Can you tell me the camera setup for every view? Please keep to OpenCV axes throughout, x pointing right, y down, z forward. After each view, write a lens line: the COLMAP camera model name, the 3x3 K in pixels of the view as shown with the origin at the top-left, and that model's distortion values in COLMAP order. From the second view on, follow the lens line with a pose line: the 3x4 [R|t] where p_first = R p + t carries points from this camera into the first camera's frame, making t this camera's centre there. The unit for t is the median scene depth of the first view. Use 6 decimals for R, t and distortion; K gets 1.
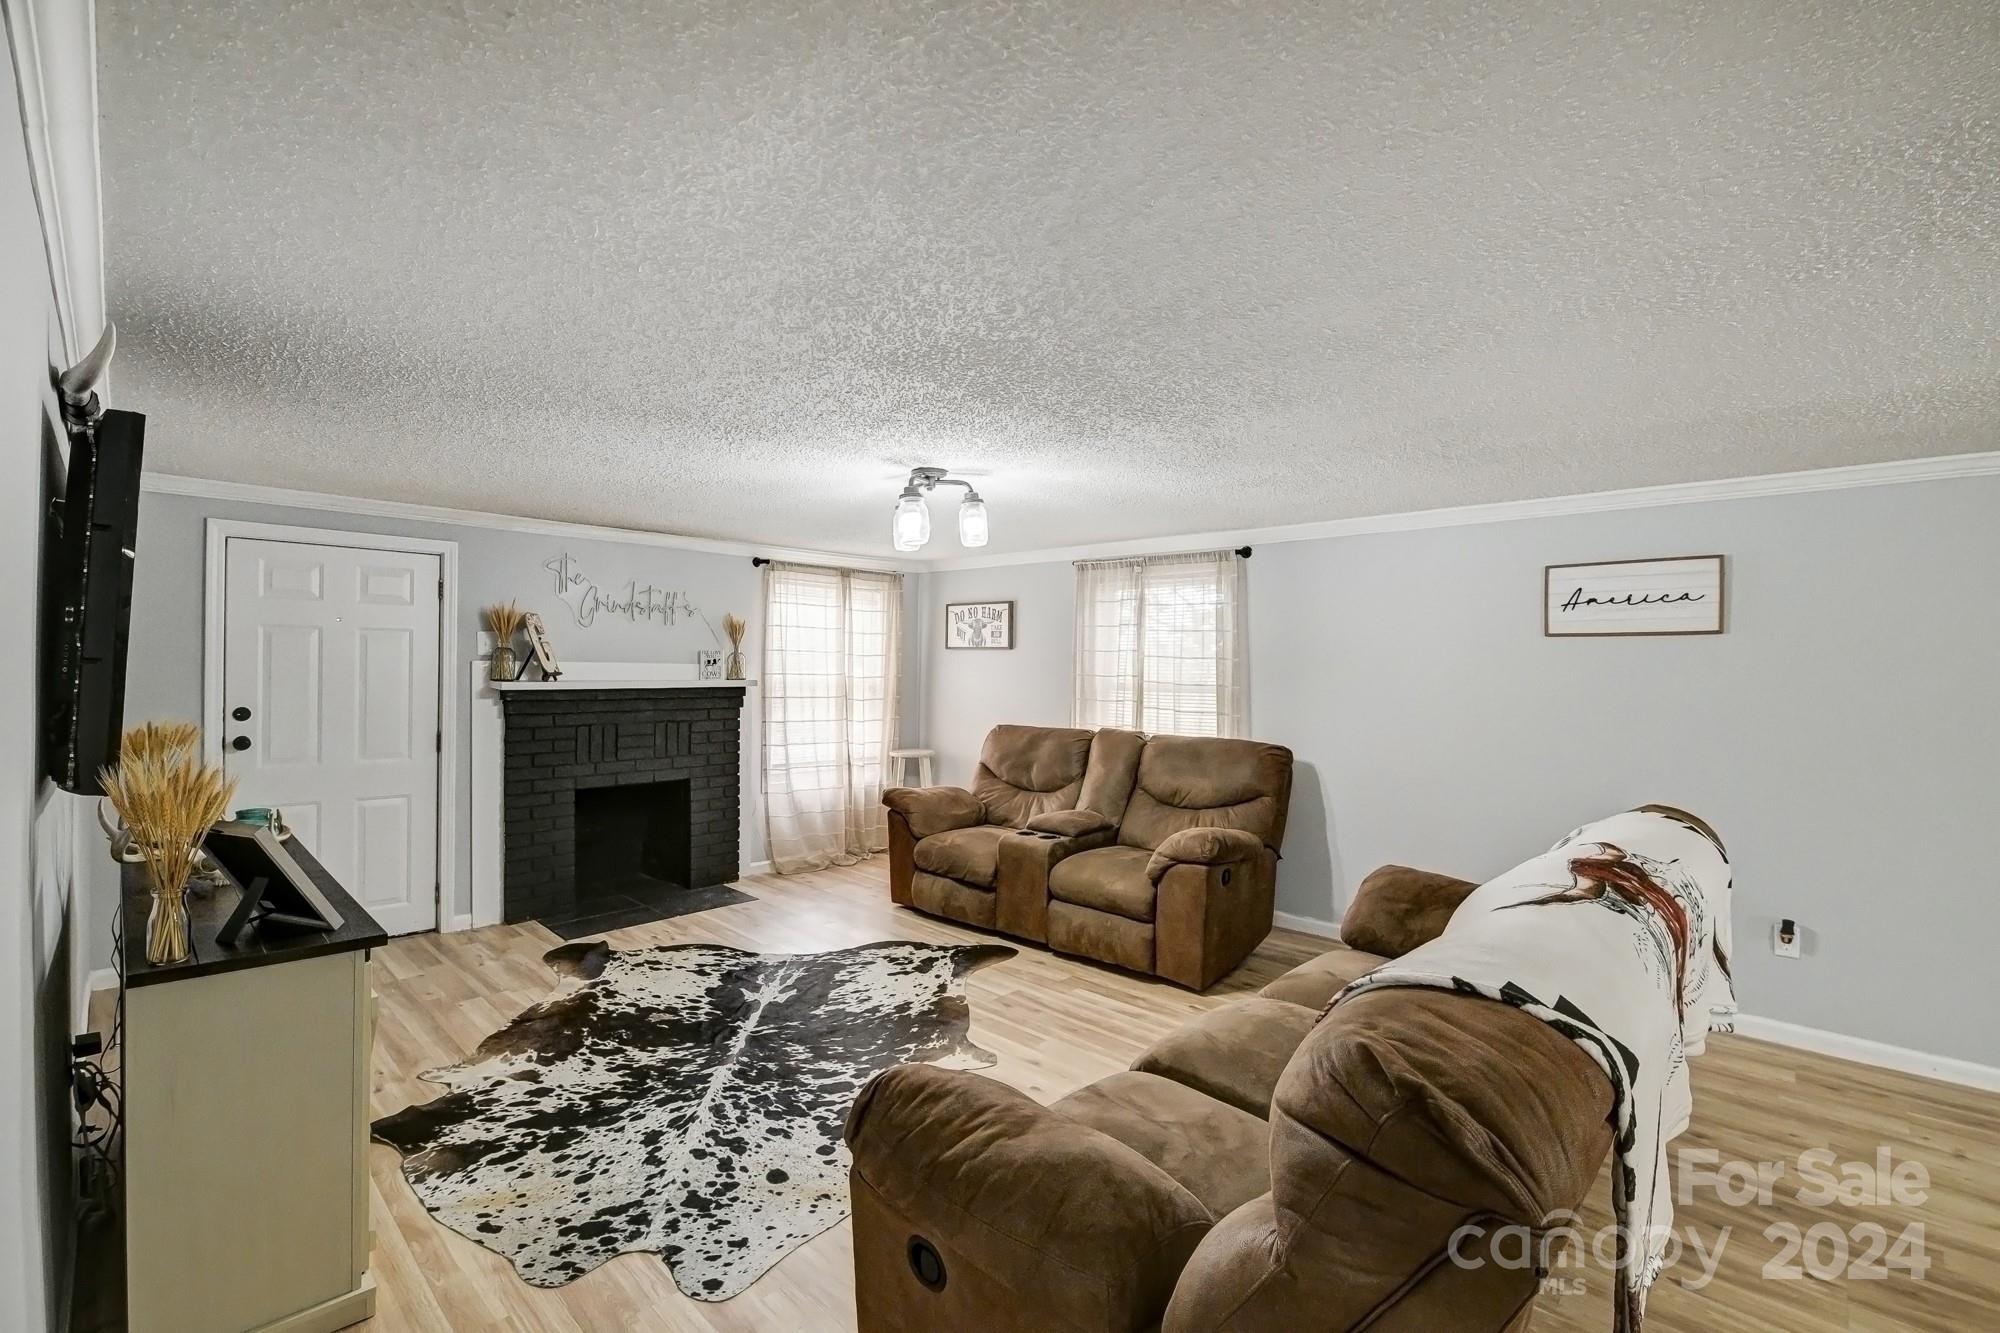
lens RADIAL K [[861.7, 0, 1009.3], [0, 861.7, 667.6], [0, 0, 1]] dist [-0.002952, -0.010173]
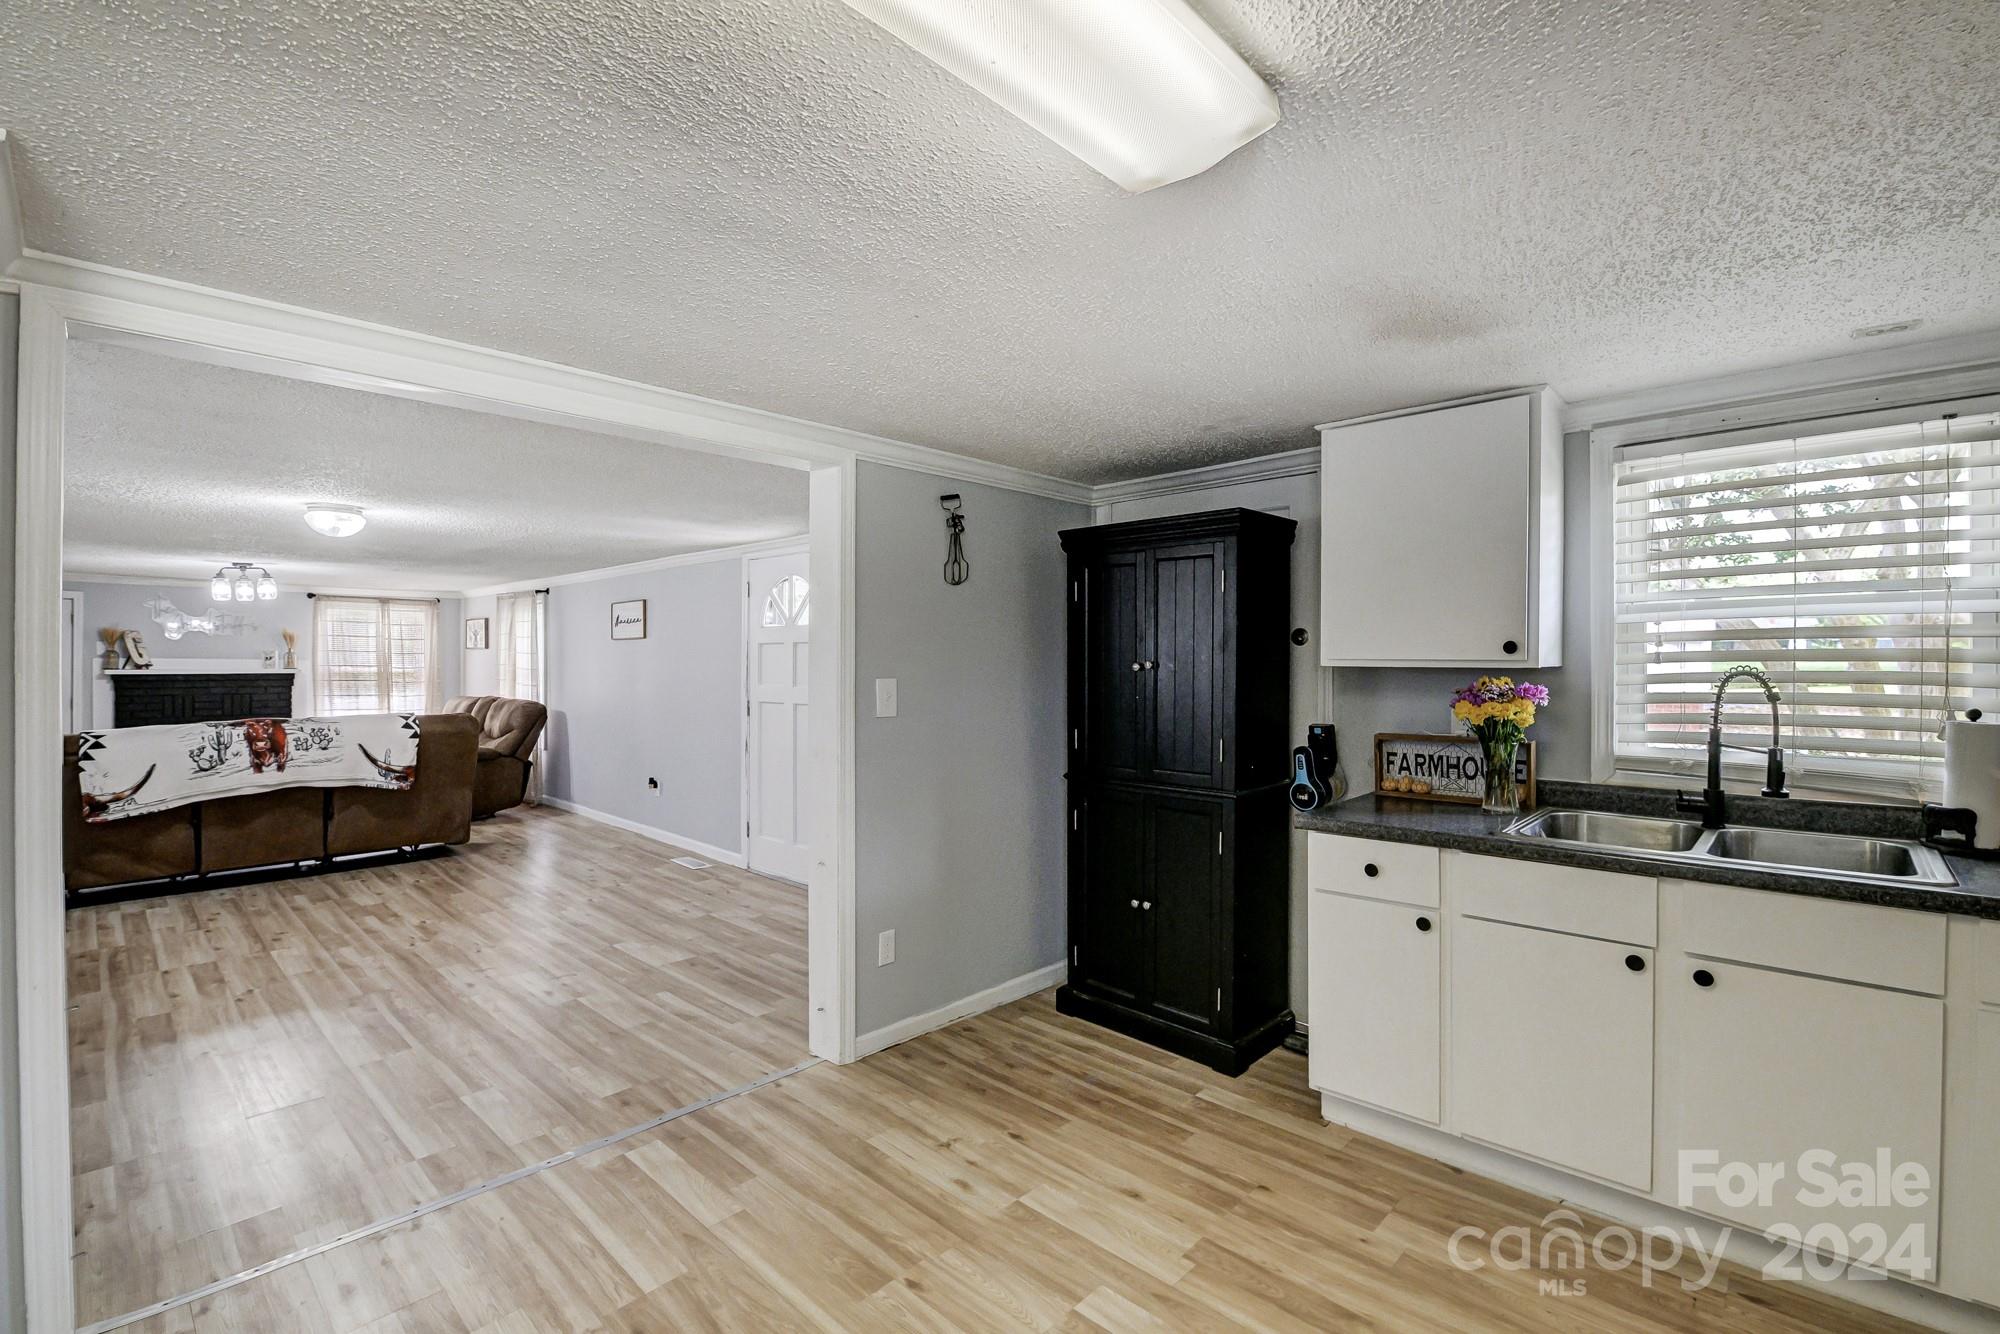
lens RADIAL K [[878.9, 0, 1009.5], [0, 878.9, 667.4], [0, 0, 1]] dist [-0.001485, -0.011036]
pose [[0.999917, -0.007812, 0.010211, 1.579653], [0.007806, 0.999969, 0.000606, 0.031571], [-0.010216, -0.000526, 0.999948, -1.017332]]
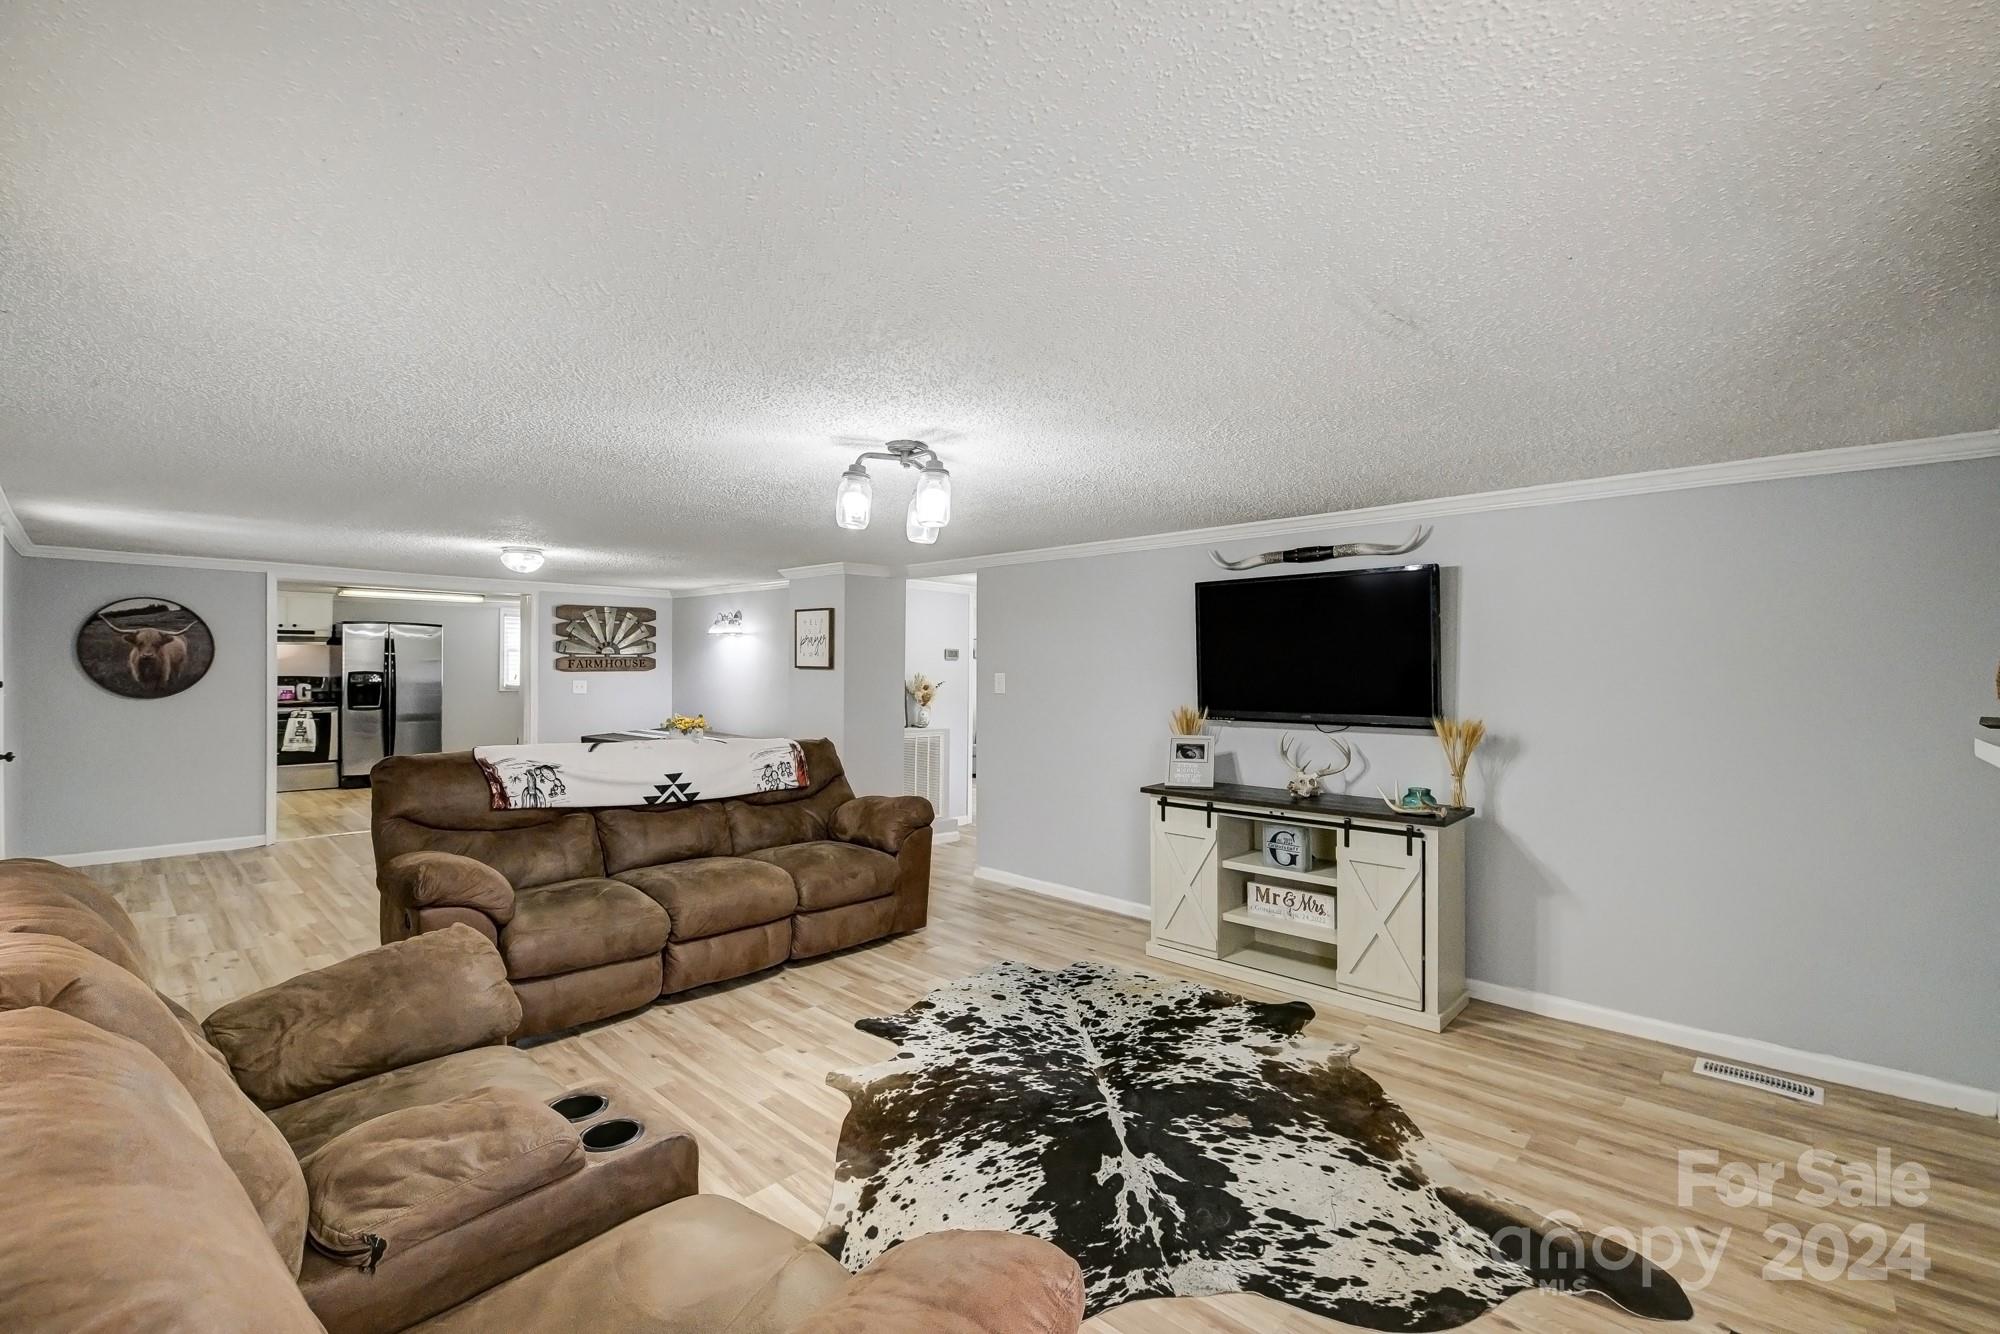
lens RADIAL K [[861.7, 0, 1009.3], [0, 861.7, 668.1], [0, 0, 1]] dist [-0.002952, -0.010173]
pose [[-0.999766, -0.019436, -0.009495, -0.175912], [-0.019498, 0.999789, 0.006464, -0.010463], [0.009368, 0.006647, -0.999934, 1.717727]]
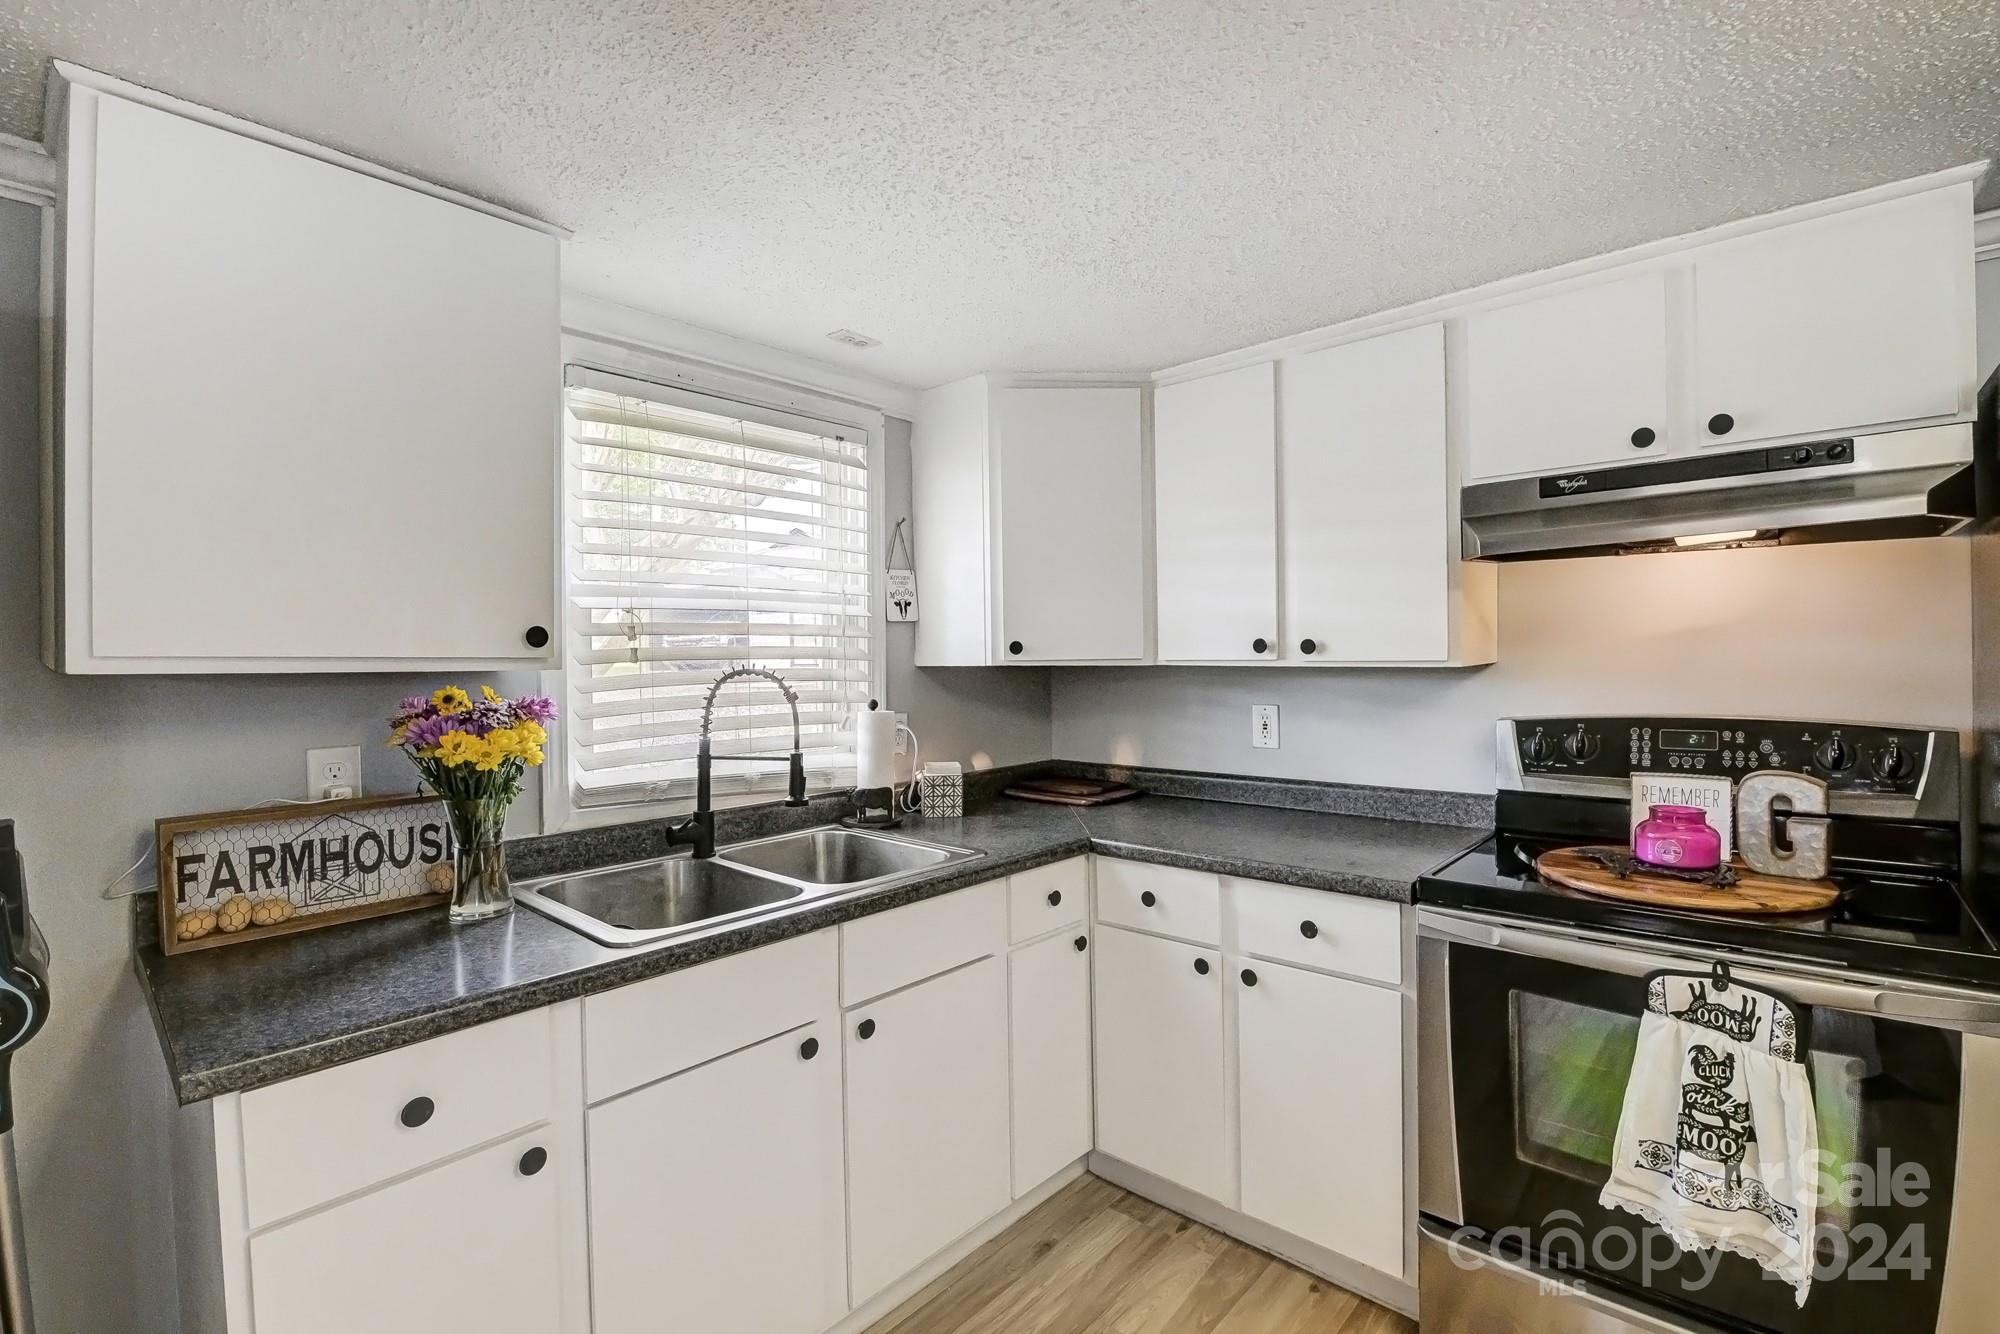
lens RADIAL K [[892.6, 0, 1008.3], [0, 892.6, 670.2], [0, 0, 1]] dist [-0.000837, -0.011917]
pose [[-0.035234, -0.019194, 0.999195, 1.544082], [0.016288, 0.999672, 0.019778, 0.030652], [-0.999246, 0.016972, -0.034909, -0.538648]]
